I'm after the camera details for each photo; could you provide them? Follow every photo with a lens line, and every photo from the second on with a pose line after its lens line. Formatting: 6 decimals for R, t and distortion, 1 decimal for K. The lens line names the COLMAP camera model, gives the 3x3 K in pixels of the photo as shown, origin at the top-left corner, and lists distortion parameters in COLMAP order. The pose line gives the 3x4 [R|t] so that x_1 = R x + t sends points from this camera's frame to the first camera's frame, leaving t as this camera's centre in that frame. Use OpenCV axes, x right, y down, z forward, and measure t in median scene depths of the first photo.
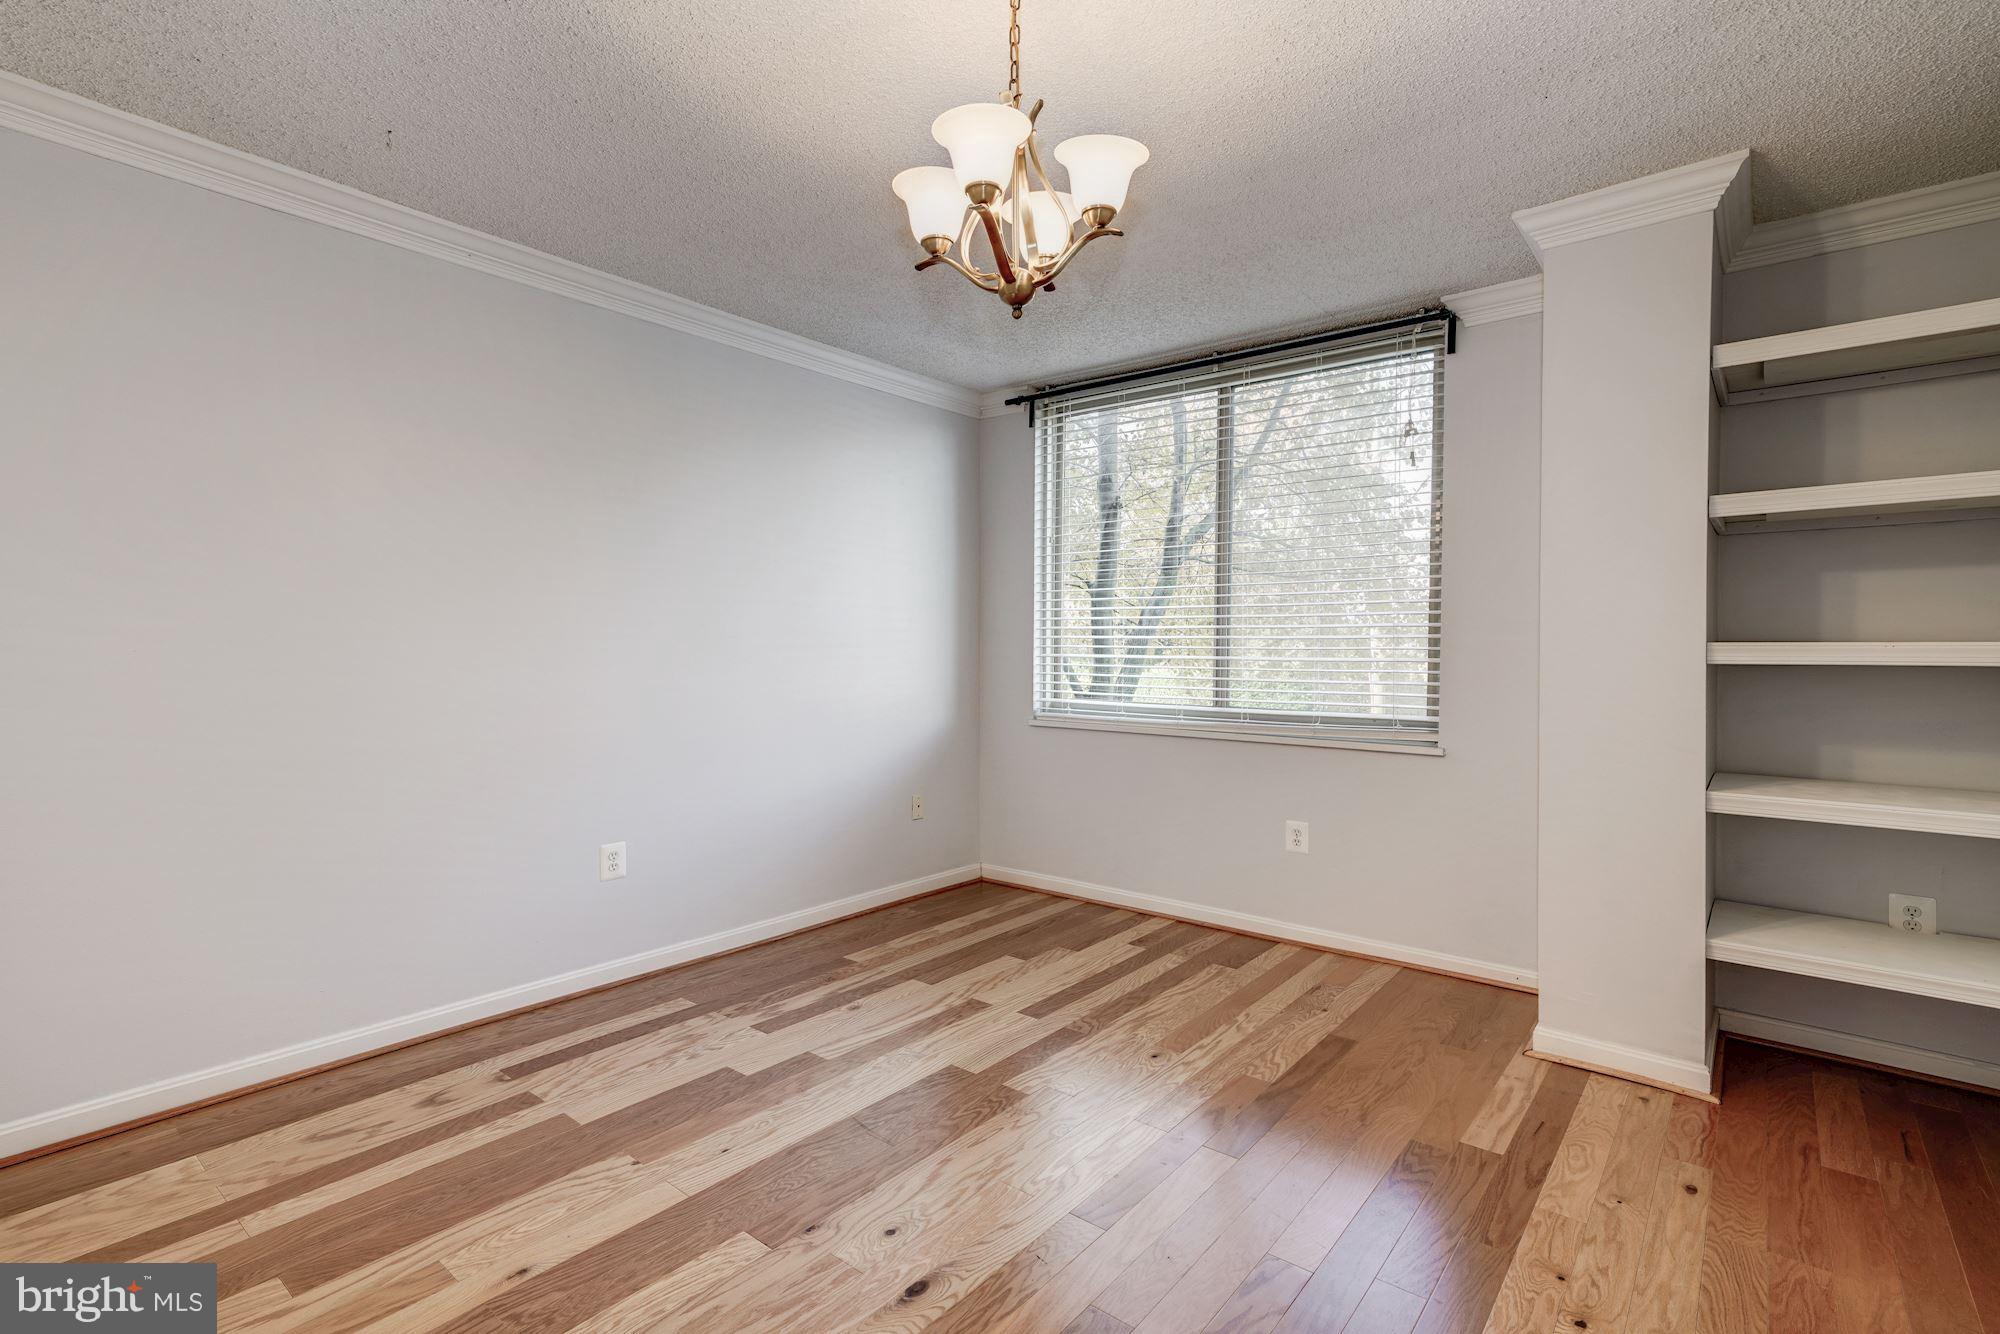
lens RADIAL K [[932.9, 0, 1000.2], [0, 932.9, 657.7], [0, 0, 1]] dist [0.004691, 0.001950]
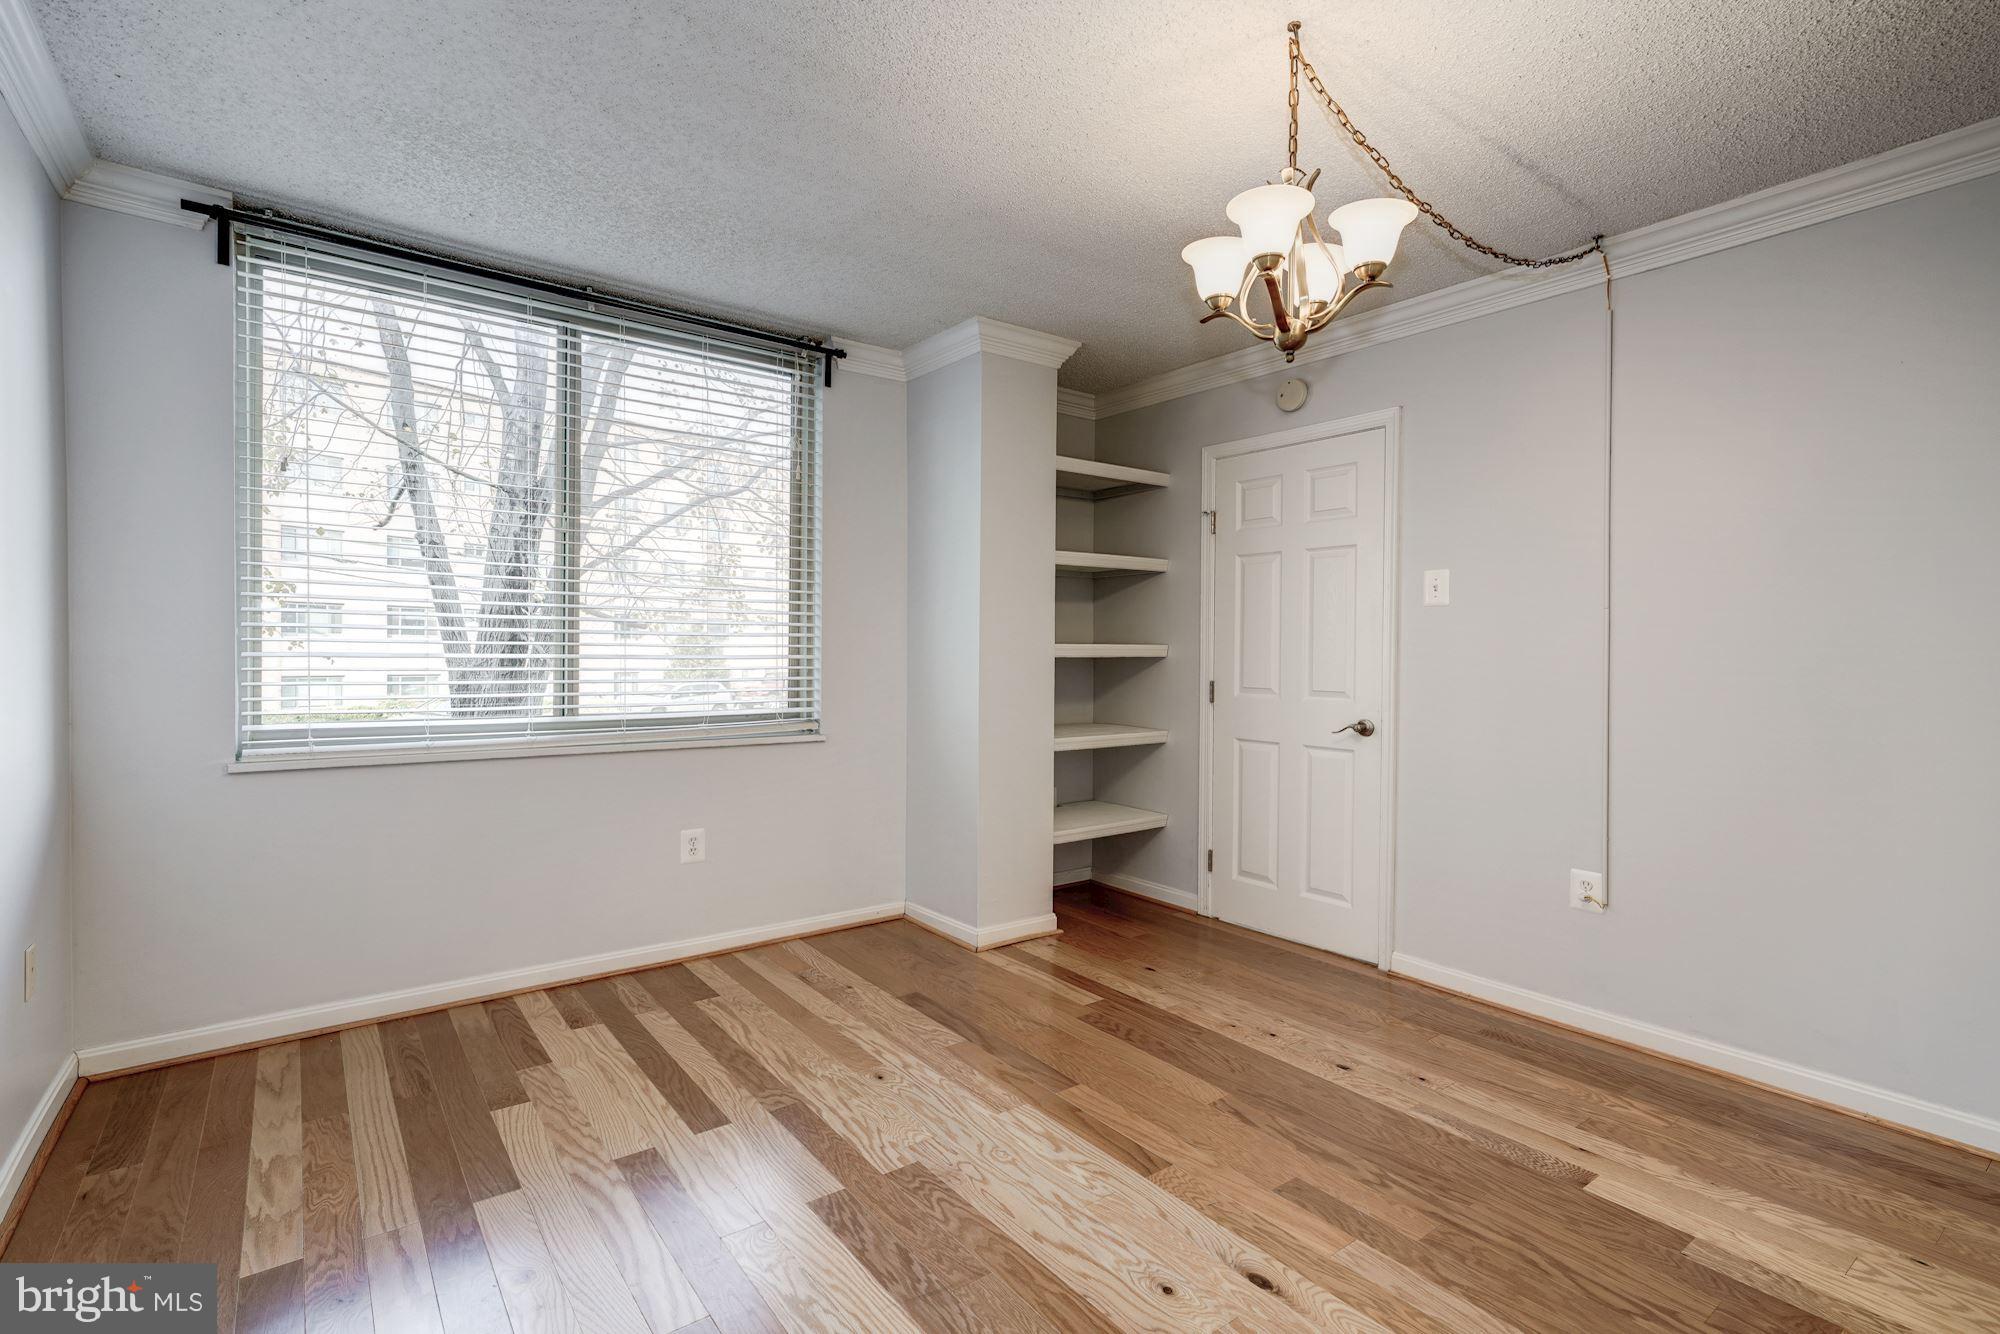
lens RADIAL K [[932.9, 0, 998.8], [0, 932.9, 664.3], [0, 0, 1]] dist [0.004691, 0.001950]
pose [[0.240486, -0.018510, 0.970476, -0.557645], [0.003681, 0.999828, 0.018158, -0.007606], [-0.970646, -0.000795, 0.240513, 0.507831]]
